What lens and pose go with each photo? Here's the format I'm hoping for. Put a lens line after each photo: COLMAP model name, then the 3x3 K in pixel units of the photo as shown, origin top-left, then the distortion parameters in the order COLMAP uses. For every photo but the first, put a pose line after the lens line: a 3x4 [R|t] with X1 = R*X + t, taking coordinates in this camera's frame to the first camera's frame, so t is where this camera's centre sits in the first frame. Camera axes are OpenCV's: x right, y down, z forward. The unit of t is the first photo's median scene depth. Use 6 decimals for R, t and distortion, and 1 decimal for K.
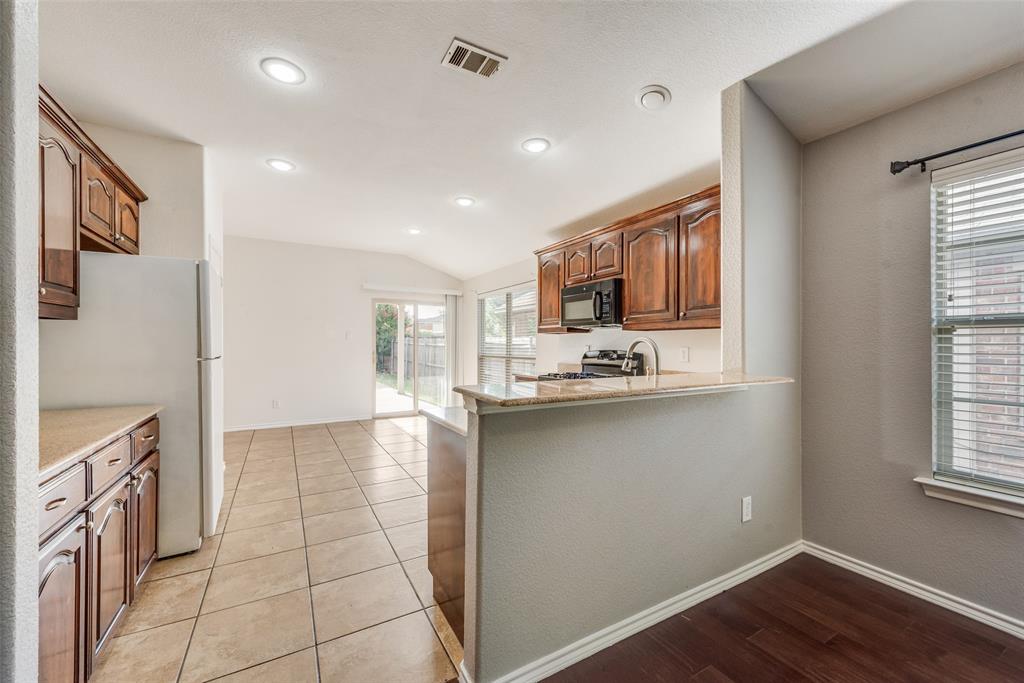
lens RADIAL K [[406.9, 0, 507.9], [0, 406.9, 342.0], [0, 0, 1]] dist [-0.000420, -0.000052]
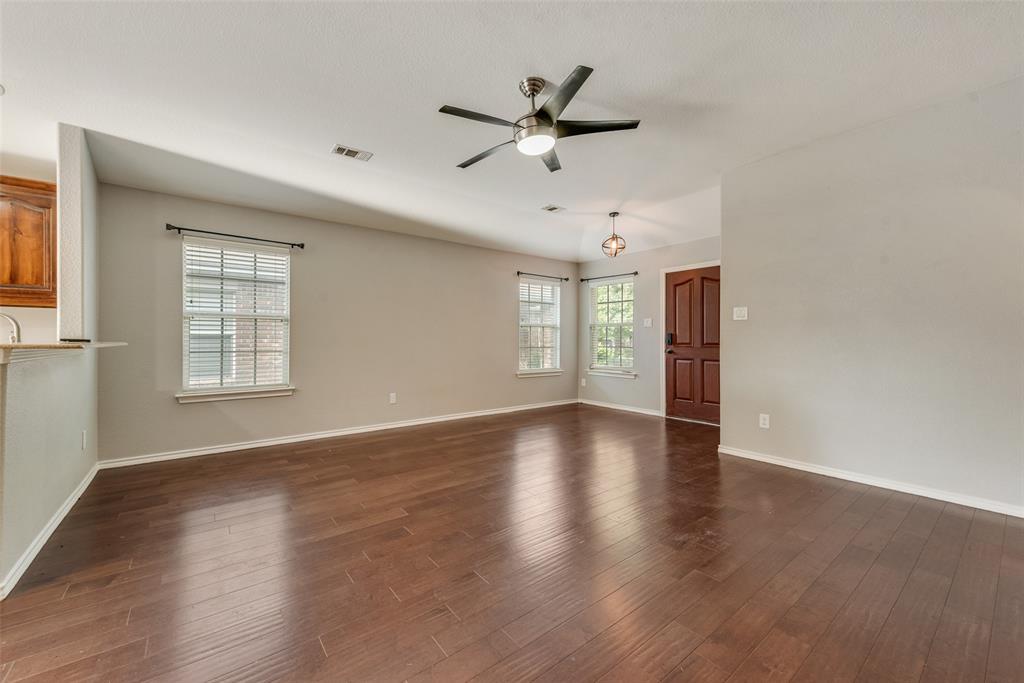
lens RADIAL K [[406.9, 0, 507.9], [0, 406.9, 342.0], [0, 0, 1]] dist [-0.000420, -0.000052]
pose [[-0.144591, -0.005748, 0.989475, -0.956803], [-0.007568, 0.999960, 0.004703, 0.059282], [-0.989463, -0.006808, -0.144629, -0.220456]]
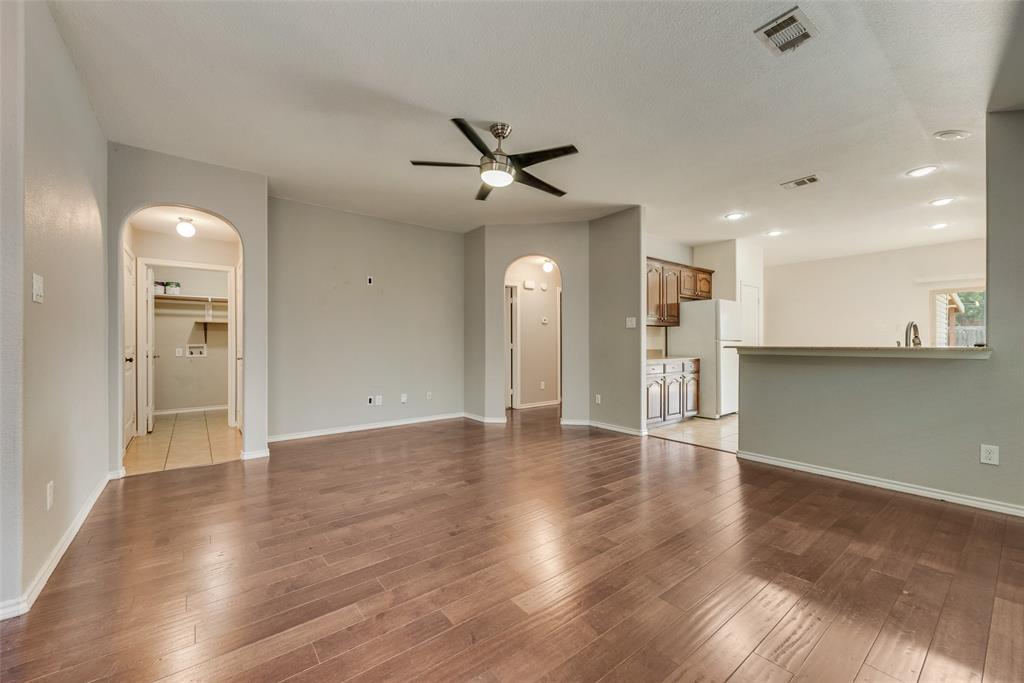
lens RADIAL K [[406.9, 0, 507.9], [0, 406.9, 342.0], [0, 0, 1]] dist [-0.000420, -0.000052]
pose [[0.140679, -0.001099, -0.990055, 1.575046], [0.005545, 0.999985, -0.000322, 0.054702], [0.990040, -0.005445, 0.140683, -0.628998]]
